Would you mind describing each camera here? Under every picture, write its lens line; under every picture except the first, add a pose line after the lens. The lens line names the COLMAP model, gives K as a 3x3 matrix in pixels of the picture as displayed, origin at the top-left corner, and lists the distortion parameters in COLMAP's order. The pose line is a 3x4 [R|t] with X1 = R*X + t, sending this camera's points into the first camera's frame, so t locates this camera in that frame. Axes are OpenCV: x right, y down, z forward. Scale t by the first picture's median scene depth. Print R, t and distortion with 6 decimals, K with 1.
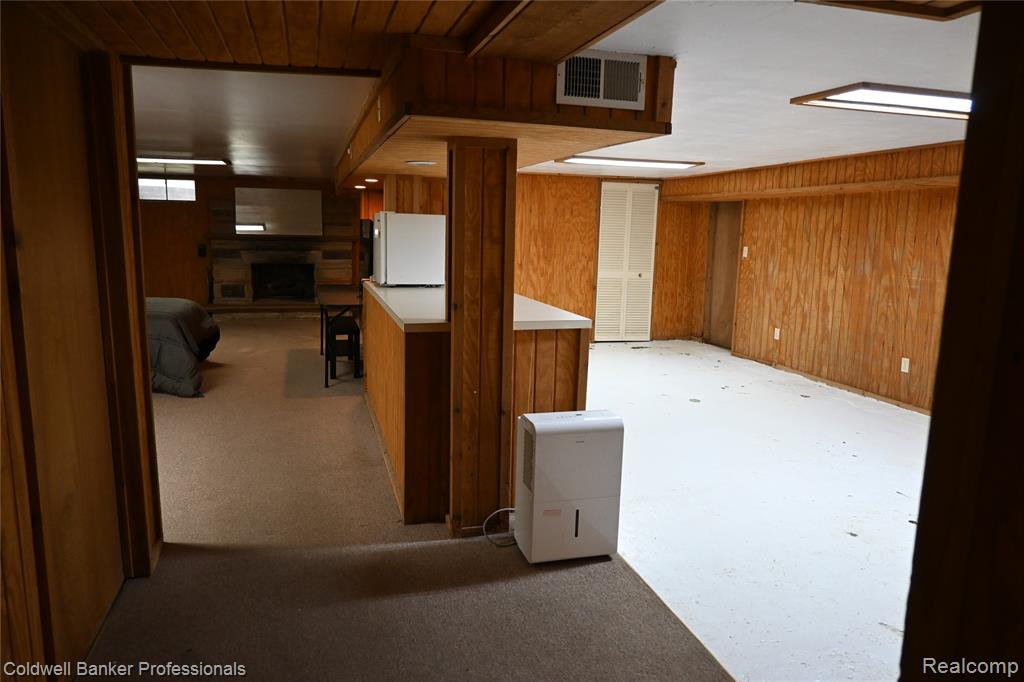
lens RADIAL K [[697.6, 0, 511.2], [0, 697.6, 339.5], [0, 0, 1]] dist [-0.008379, 0.003640]
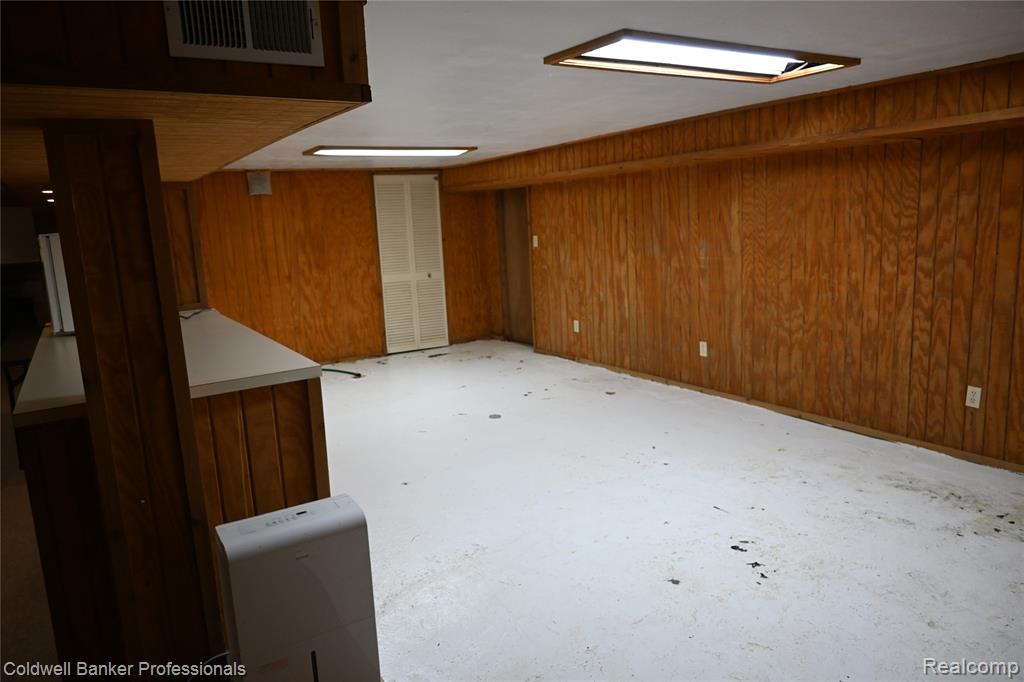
lens RADIAL K [[697.6, 0, 513.4], [0, 697.6, 340.4], [0, 0, 1]] dist [-0.008379, 0.003640]
pose [[0.960217, -0.117576, 0.253298, 0.064776], [0.114638, 0.993057, 0.026380, -0.025800], [-0.254641, 0.003707, 0.967028, 0.122036]]
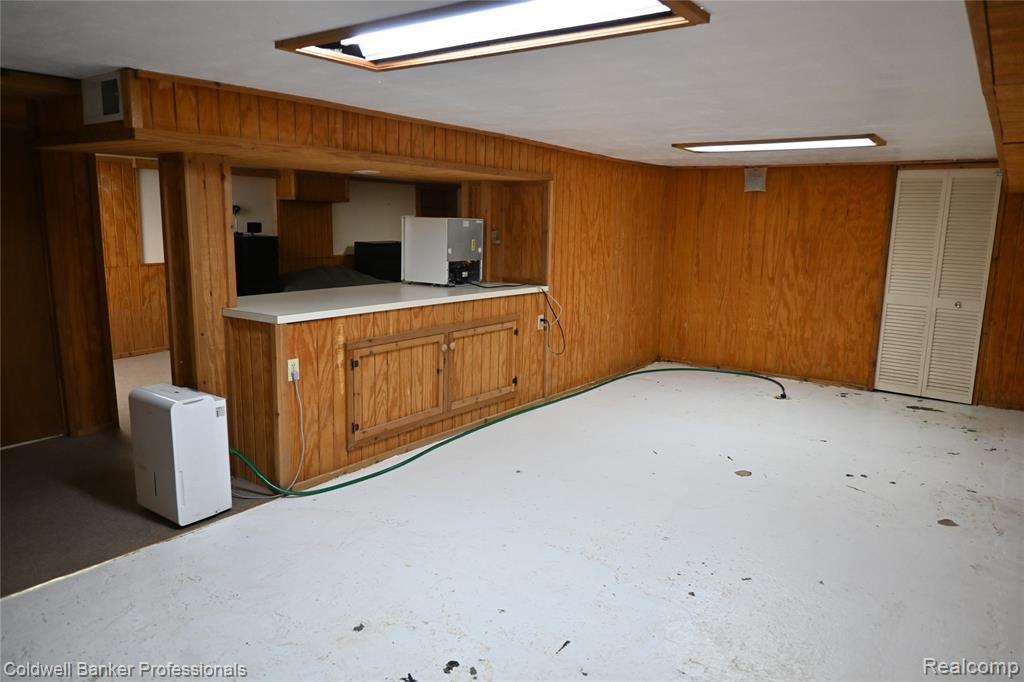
lens RADIAL K [[697.6, 0, 510.2], [0, 697.6, 335.8], [0, 0, 1]] dist [-0.008379, 0.003640]
pose [[0.616642, 0.117650, -0.778403, 0.579410], [-0.131560, 0.990266, 0.045451, -0.046728], [0.776173, 0.074380, 0.626118, 0.317229]]
